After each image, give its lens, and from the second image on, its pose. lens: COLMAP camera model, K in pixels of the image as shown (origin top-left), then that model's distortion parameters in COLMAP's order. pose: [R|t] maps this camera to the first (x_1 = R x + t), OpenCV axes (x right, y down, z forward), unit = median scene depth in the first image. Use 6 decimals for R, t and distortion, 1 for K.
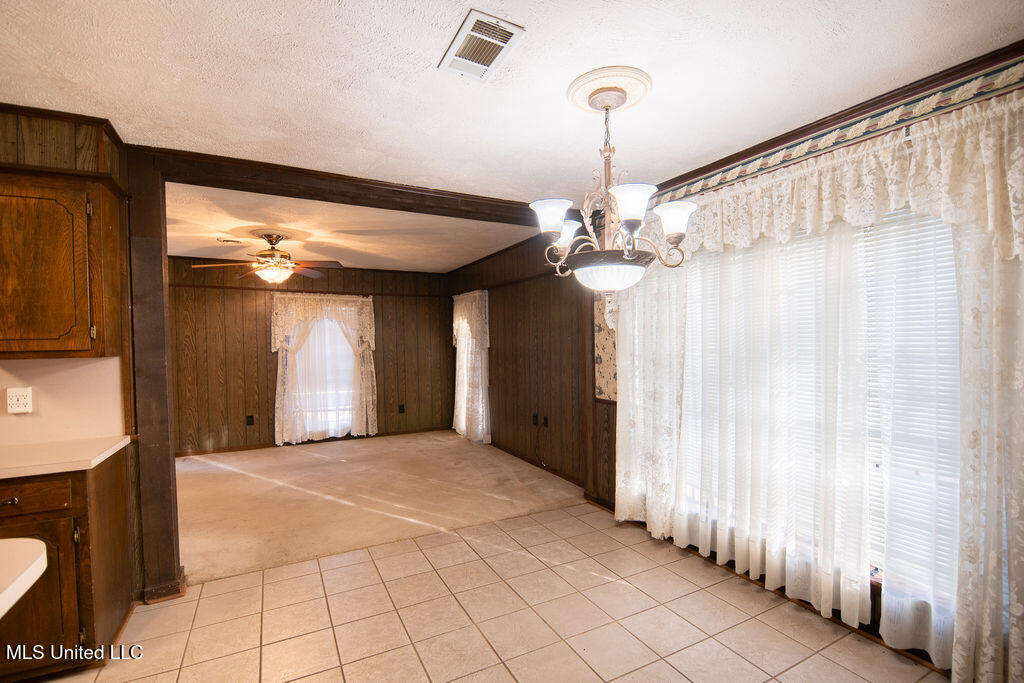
lens RADIAL K [[470.5, 0, 523.2], [0, 470.5, 343.9], [0, 0, 1]] dist [-0.016567, -0.000779]
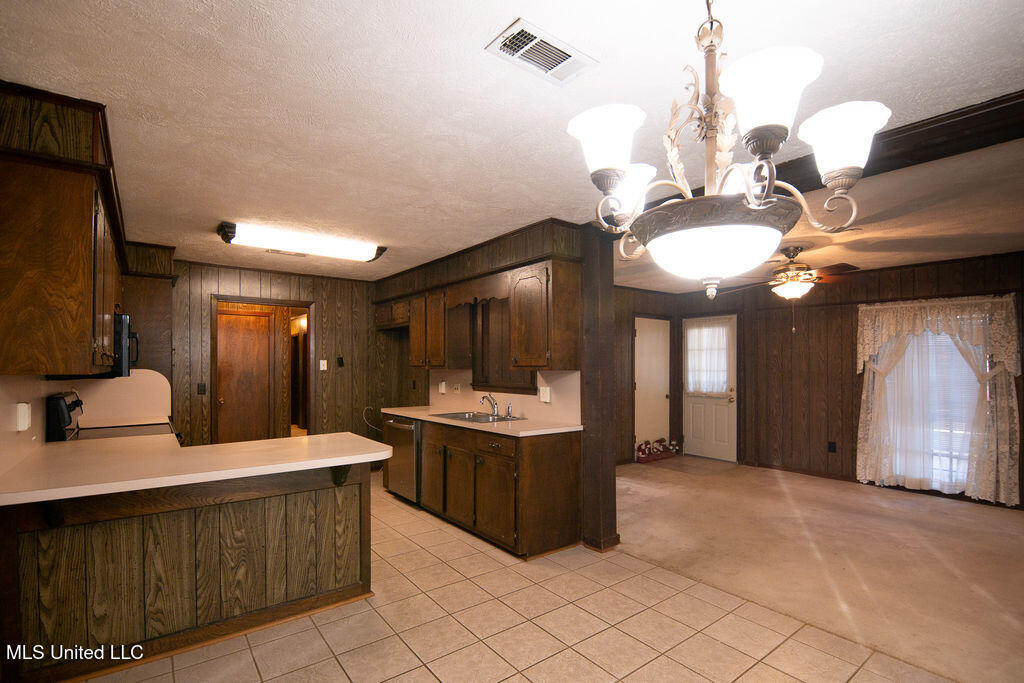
lens RADIAL K [[476.5, 0, 504.3], [0, 476.5, 366.0], [0, 0, 1]] dist [-0.012906, -0.000332]
pose [[0.153170, 0.014625, -0.988092, 0.240908], [-0.010414, 0.999859, 0.013185, -0.002122], [0.988145, 0.008270, 0.153301, 0.220342]]
